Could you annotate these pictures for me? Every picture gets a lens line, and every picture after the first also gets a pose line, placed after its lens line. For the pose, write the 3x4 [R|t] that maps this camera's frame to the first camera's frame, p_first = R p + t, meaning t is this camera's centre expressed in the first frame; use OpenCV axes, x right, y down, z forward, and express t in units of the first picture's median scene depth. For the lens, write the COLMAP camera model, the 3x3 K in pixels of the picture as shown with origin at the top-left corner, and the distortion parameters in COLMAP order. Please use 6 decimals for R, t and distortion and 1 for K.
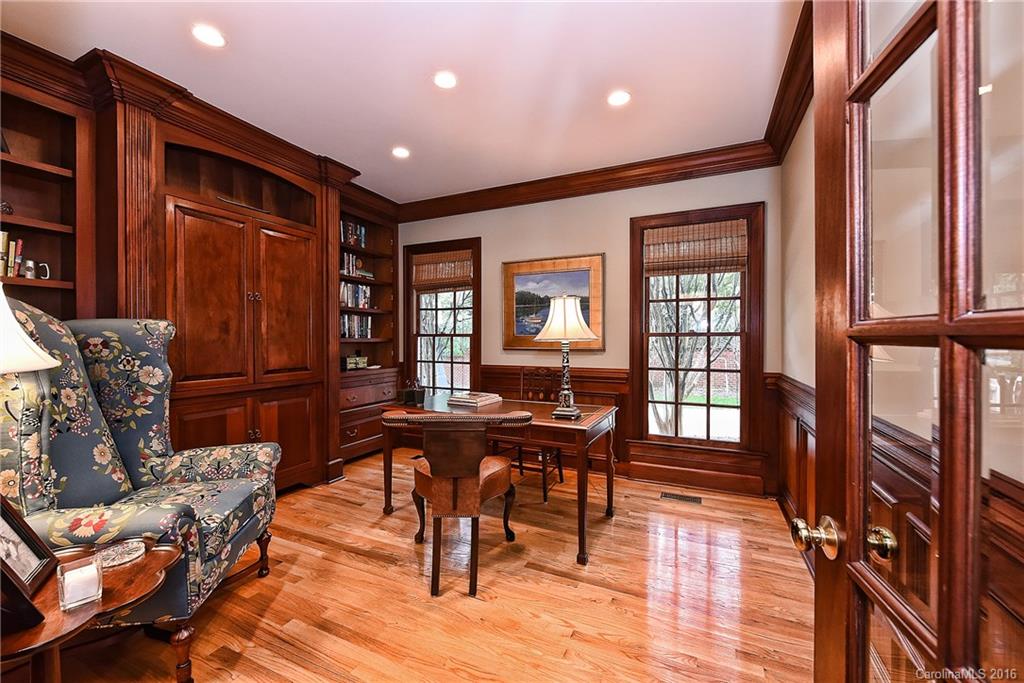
lens RADIAL K [[401.5, 0, 510.0], [0, 401.5, 335.0], [0, 0, 1]] dist [-0.002807, -0.000831]
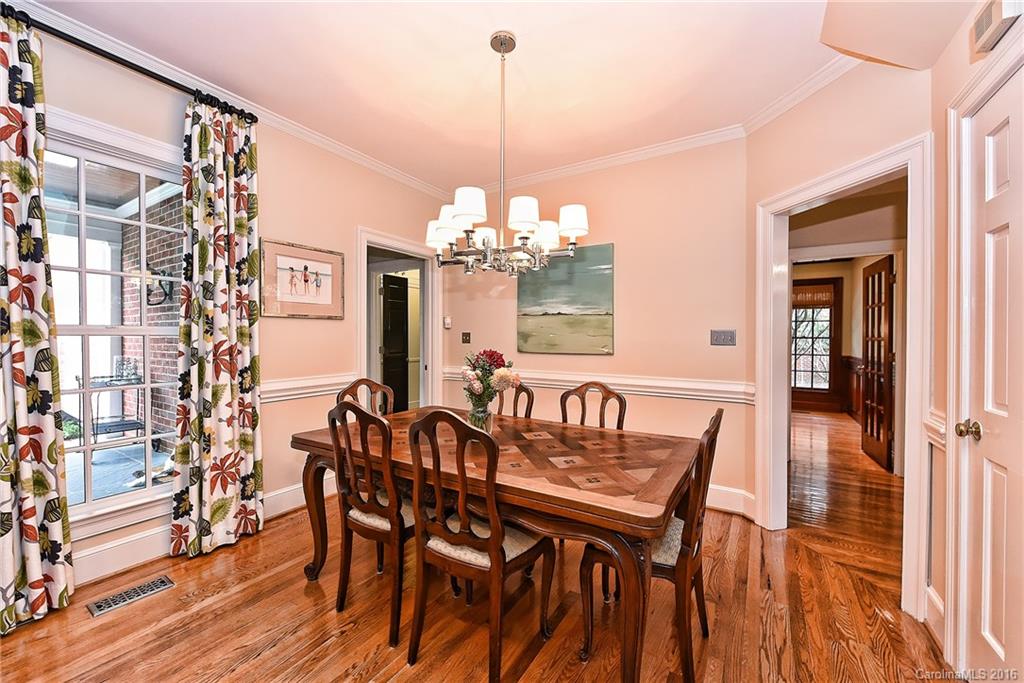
lens RADIAL K [[401.5, 0, 515.5], [0, 401.5, 341.2], [0, 0, 1]] dist [-0.002807, -0.000831]
pose [[0.990003, 0.006183, -0.140914, -0.797756], [-0.004794, 0.999937, 0.010192, 0.003471], [0.140968, -0.009415, 0.989969, -1.379293]]
